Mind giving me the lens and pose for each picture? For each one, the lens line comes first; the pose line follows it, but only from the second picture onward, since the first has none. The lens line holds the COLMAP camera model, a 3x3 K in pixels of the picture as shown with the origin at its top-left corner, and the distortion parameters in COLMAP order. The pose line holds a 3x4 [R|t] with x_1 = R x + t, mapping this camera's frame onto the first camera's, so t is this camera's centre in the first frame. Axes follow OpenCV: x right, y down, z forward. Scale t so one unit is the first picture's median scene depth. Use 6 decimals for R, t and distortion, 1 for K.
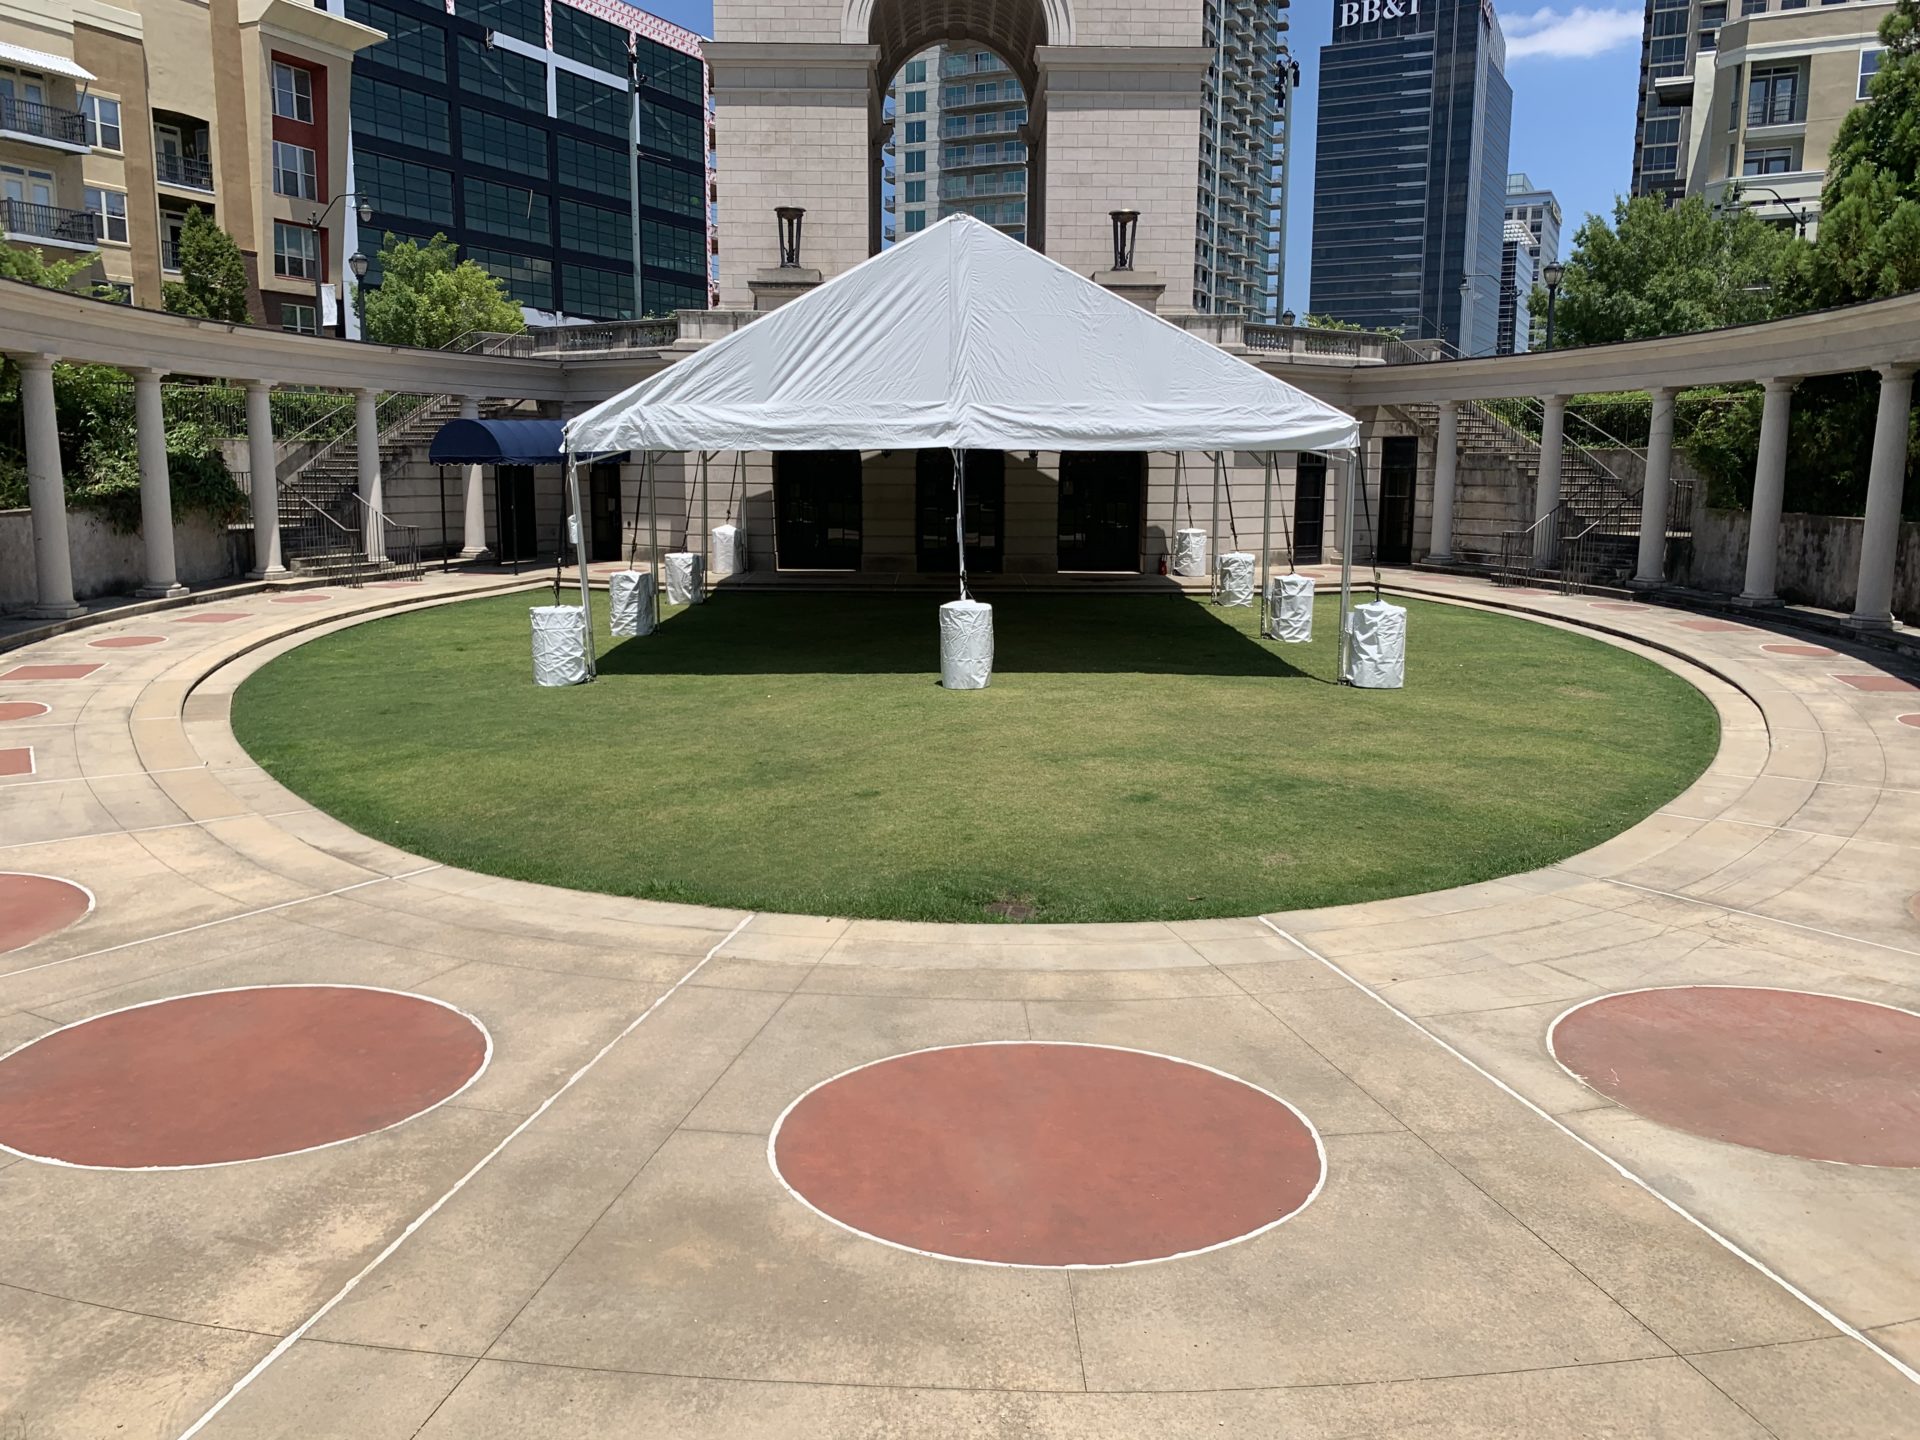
lens RADIAL K [[1515.1, 0, 960.0], [0, 1515.1, 720.0], [0, 0, 1]] dist [0.004761, 0.009515]
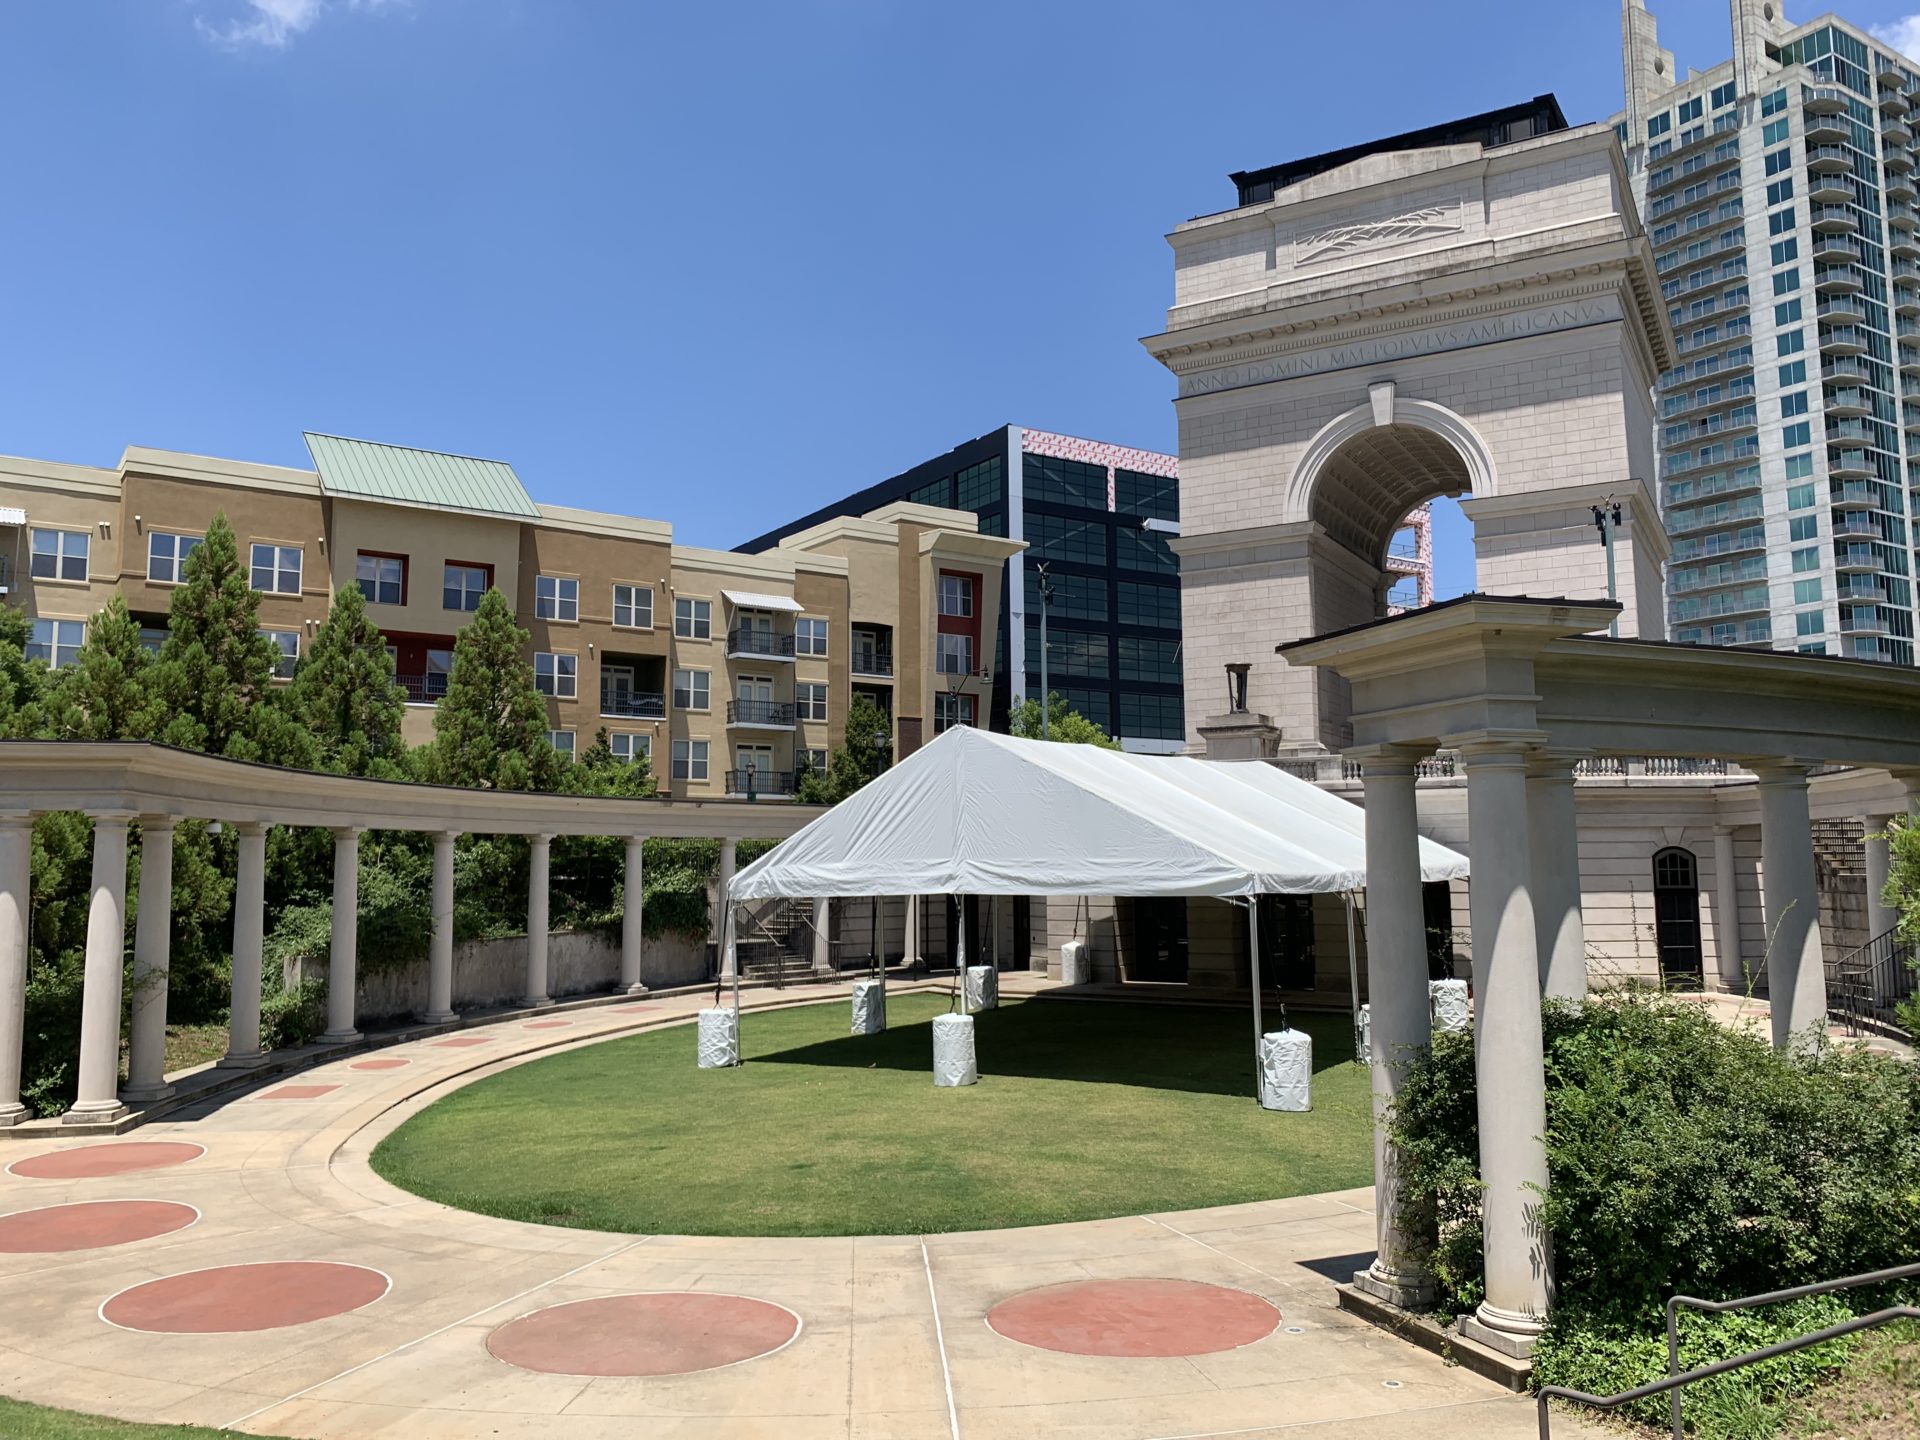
lens RADIAL K [[1508.3, 0, 960.0], [0, 1508.3, 720.0], [0, 0, 1]] dist [0.135367, -0.166969]
pose [[0.862345, -0.064443, -0.502204, 0.345631], [-0.067754, 0.968259, -0.240590, -0.005713], [0.501768, 0.241498, 0.830607, -0.064156]]
